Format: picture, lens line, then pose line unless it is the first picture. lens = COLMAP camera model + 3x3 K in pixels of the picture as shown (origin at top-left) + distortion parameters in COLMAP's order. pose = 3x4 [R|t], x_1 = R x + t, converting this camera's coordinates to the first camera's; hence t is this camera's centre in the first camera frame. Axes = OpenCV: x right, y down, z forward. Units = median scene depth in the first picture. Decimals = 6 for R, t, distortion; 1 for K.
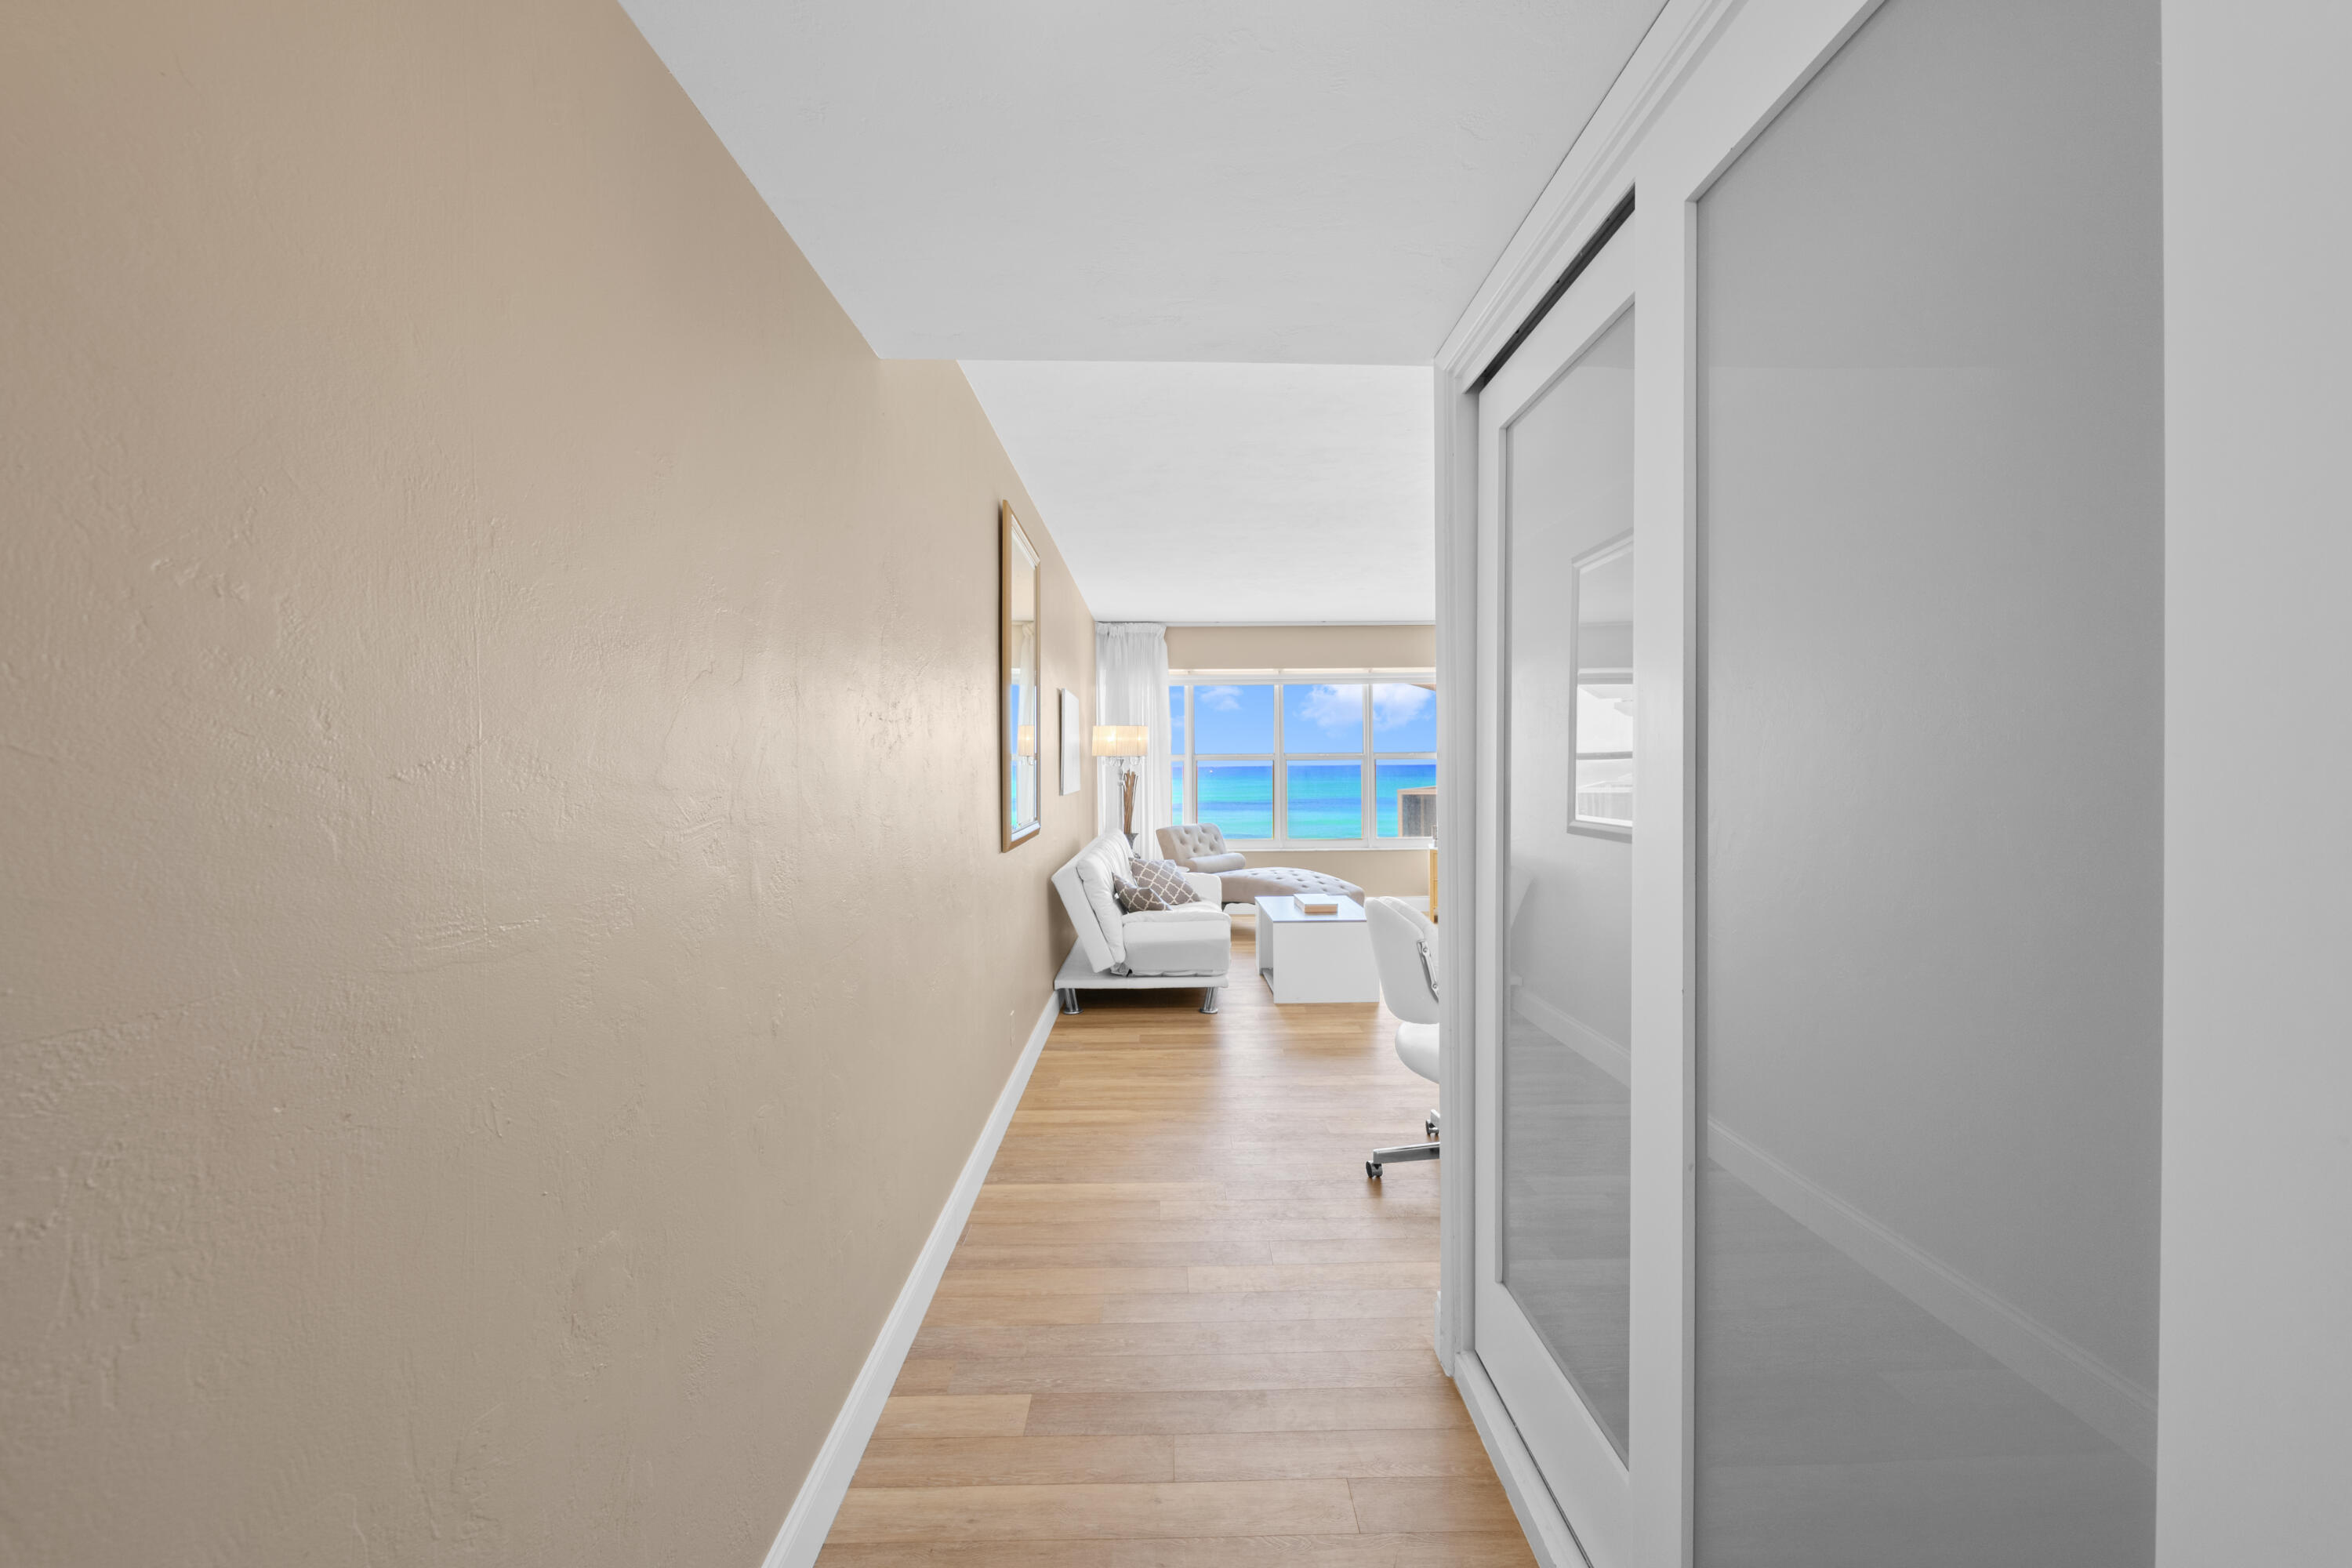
lens RADIAL K [[942.3, 0, 1203.4], [0, 942.3, 766.7], [0, 0, 1]] dist [-0.002177, -0.002963]
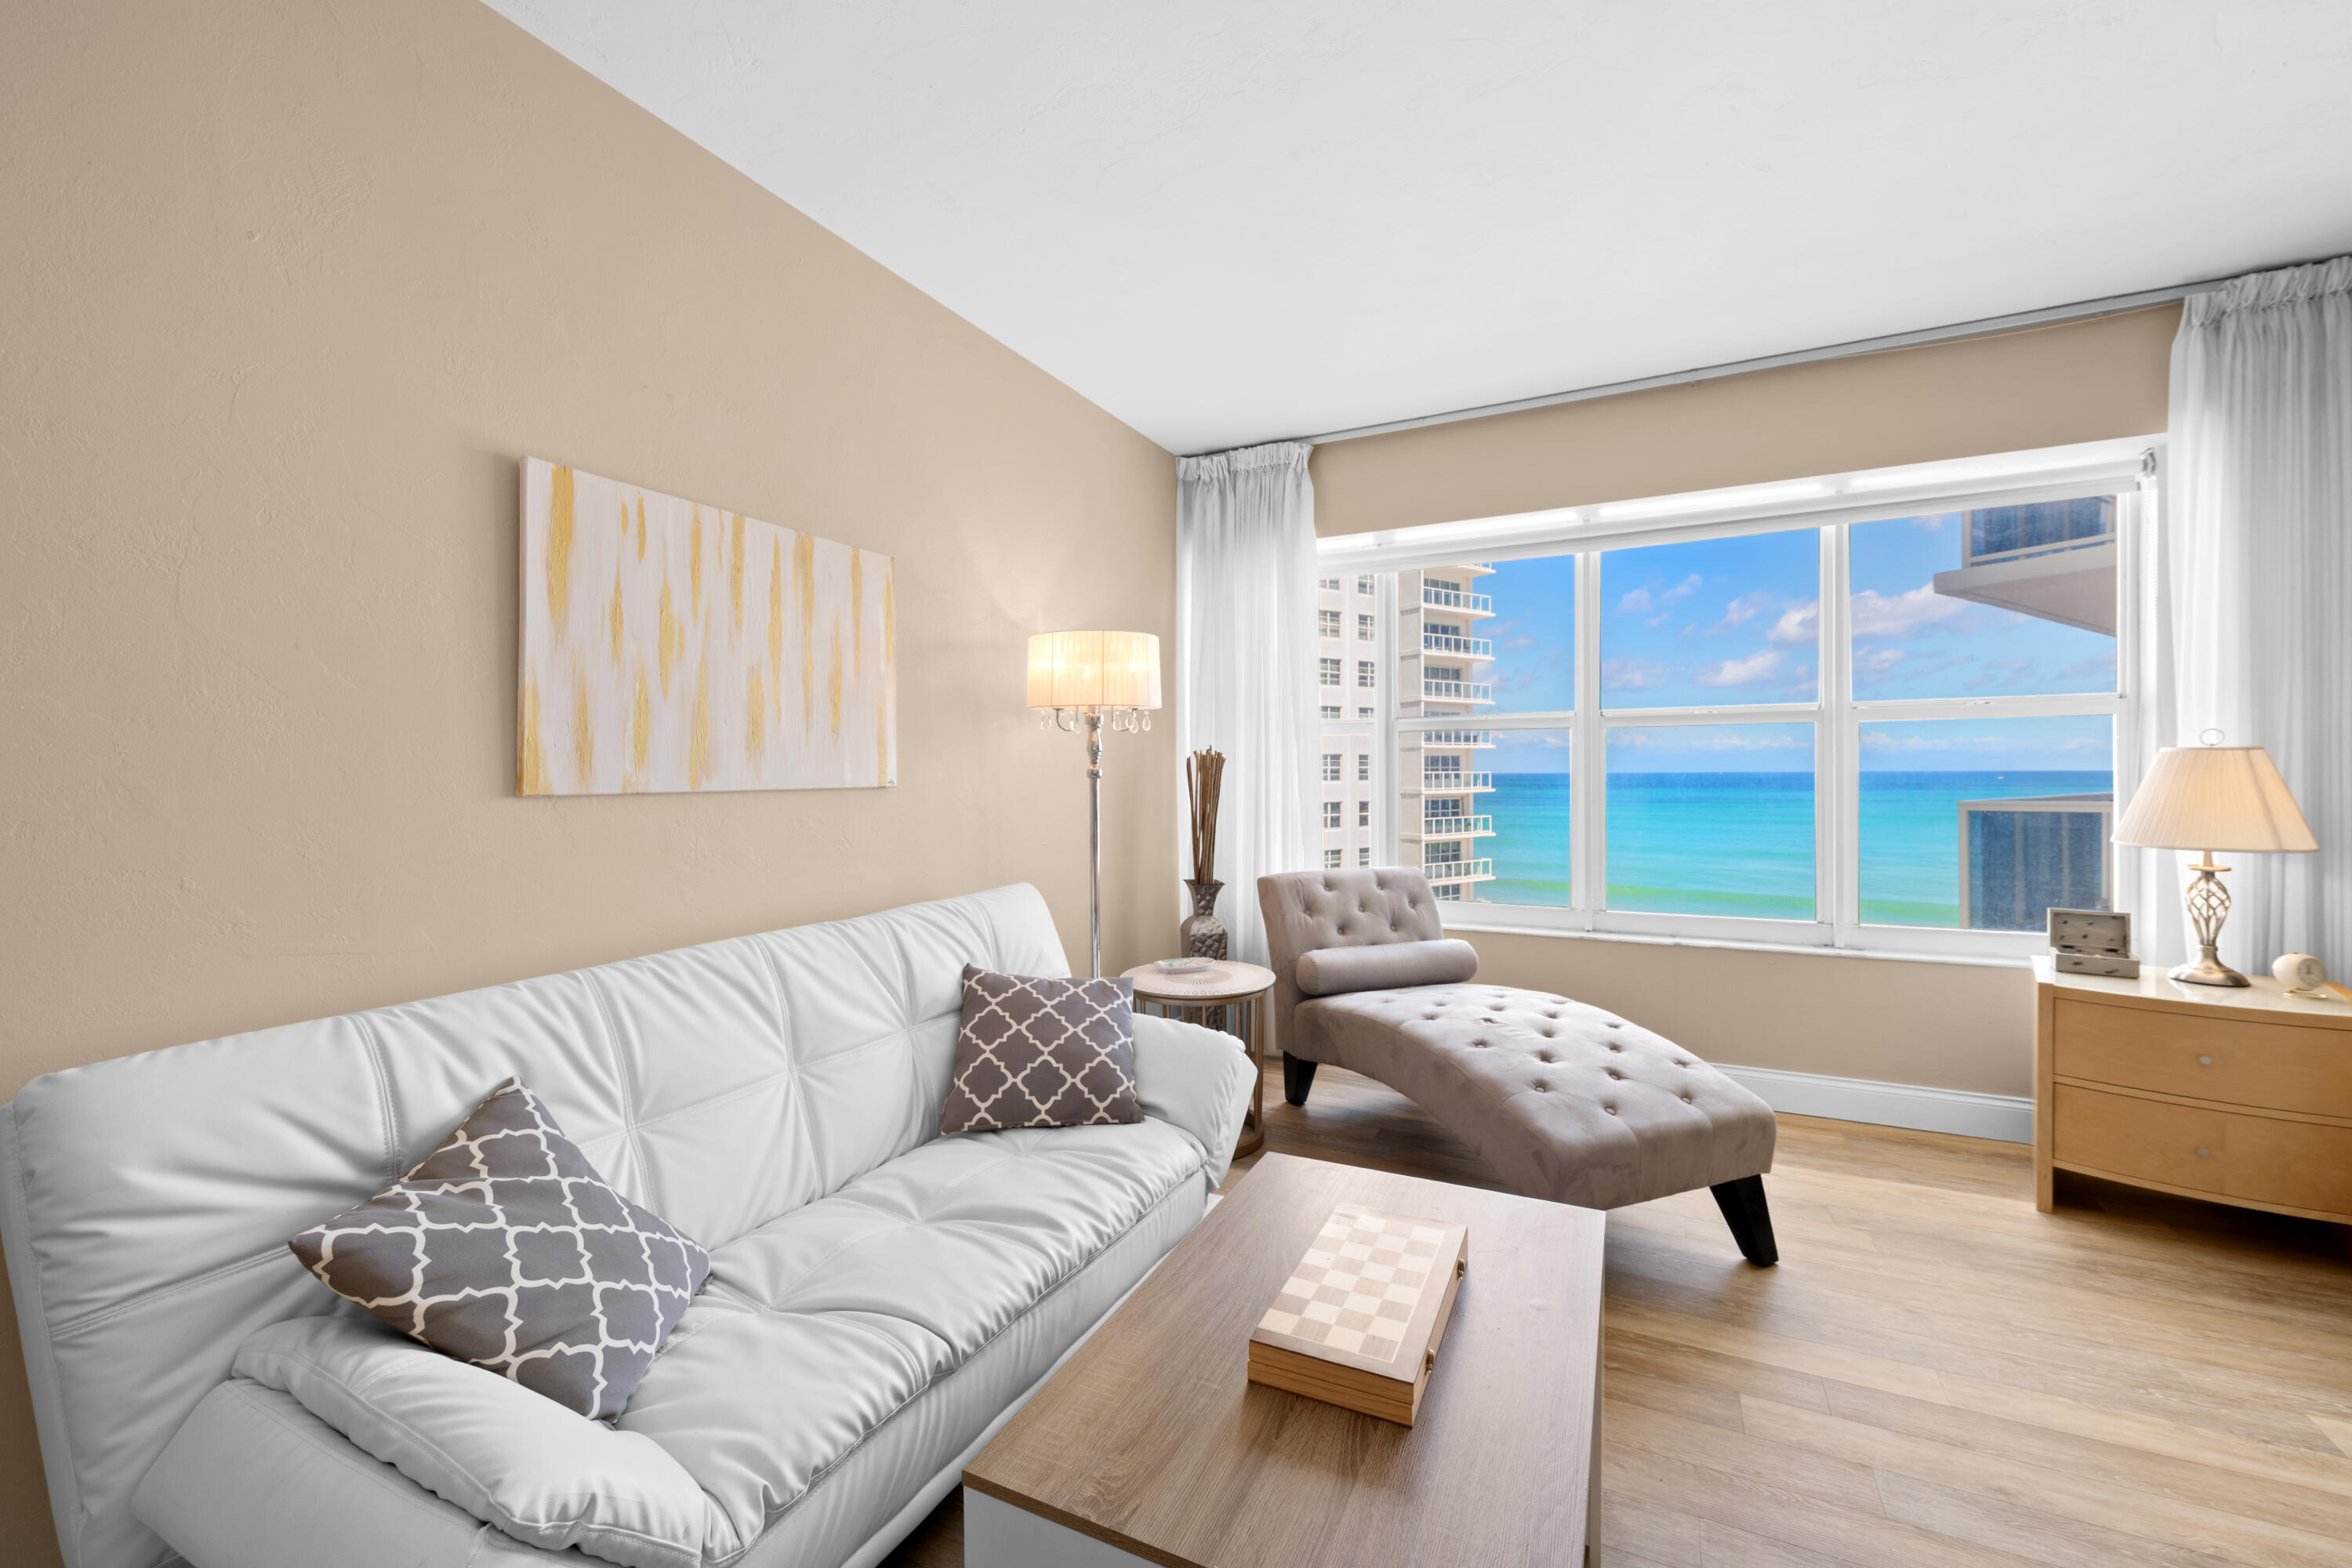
lens RADIAL K [[942.3, 0, 1172.7], [0, 942.3, 784.1], [0, 0, 1]] dist [-0.002177, -0.002963]
pose [[0.870759, 0.007924, -0.491646, 0.215354], [-0.001747, 0.999914, 0.013021, 0.023317], [0.491707, -0.010479, 0.870698, 0.900964]]
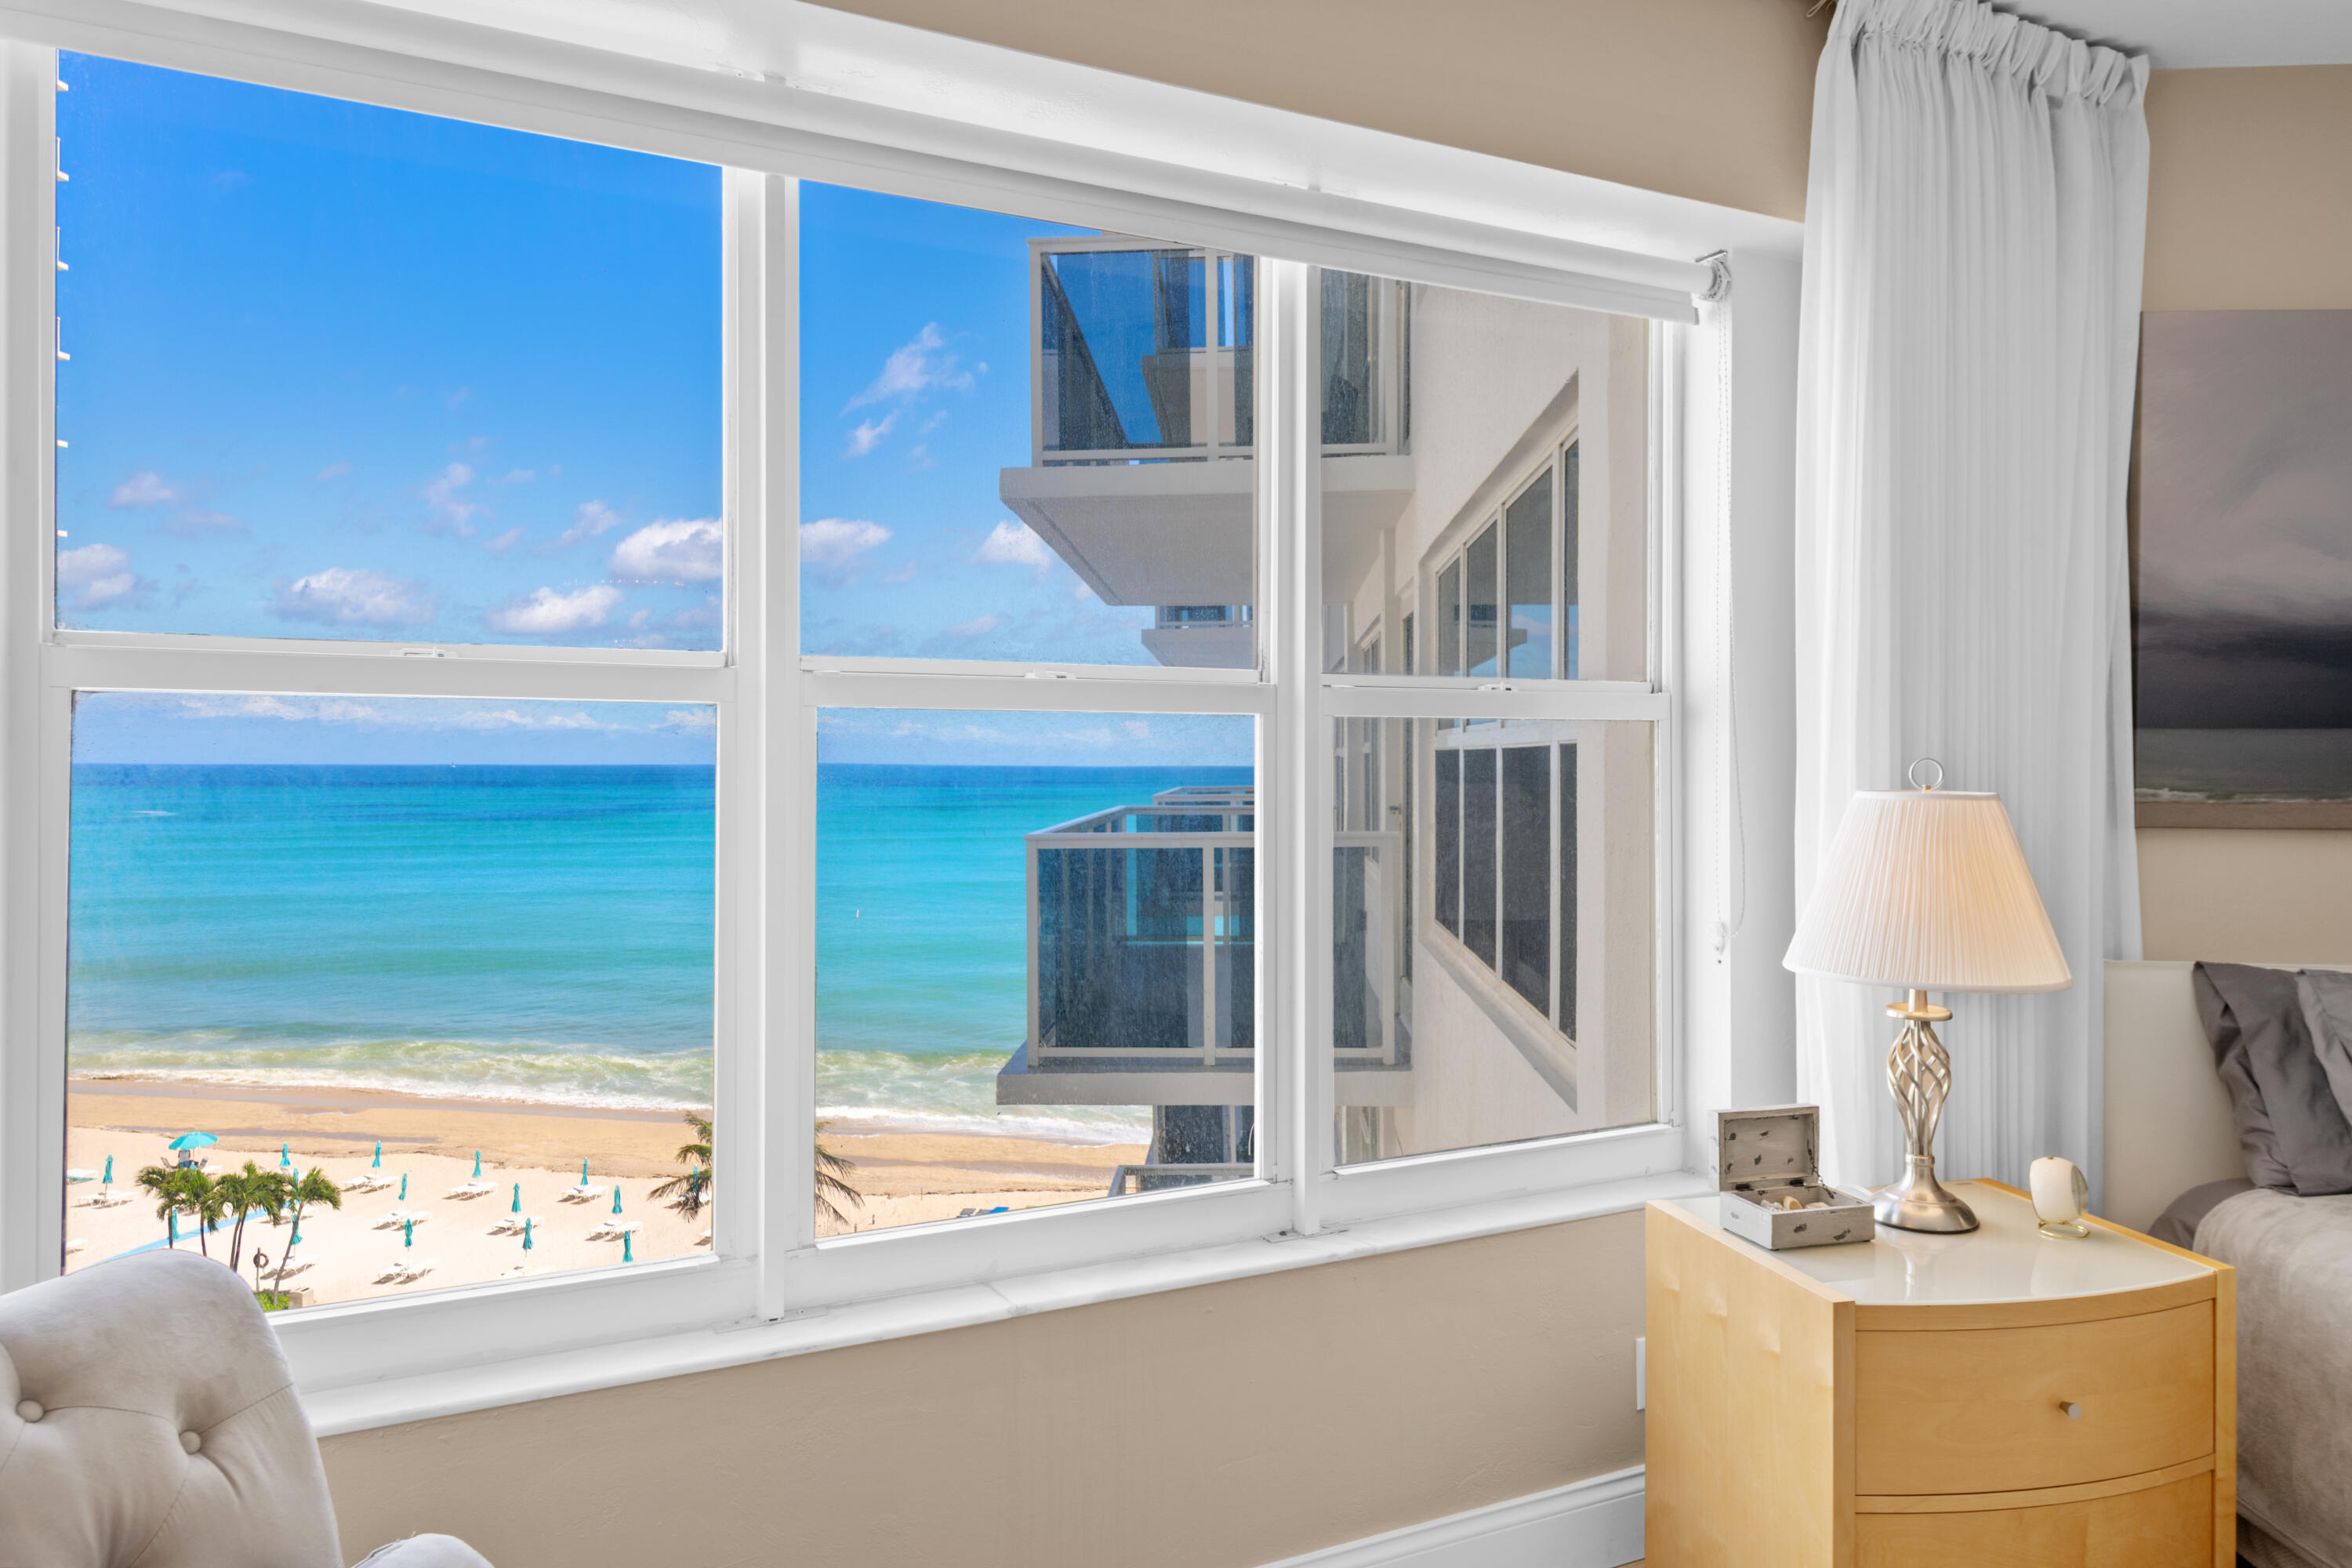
lens RADIAL K [[1544.8, 0, 1181.1], [0, 1544.8, 757.6], [0, 0, 1]] dist [0.021051, -0.002676]
pose [[0.906774, 0.009711, 0.421506, 0.061352], [-0.006529, 0.999938, -0.008991, 0.004525], [-0.421567, 0.005400, 0.906781, 1.288690]]
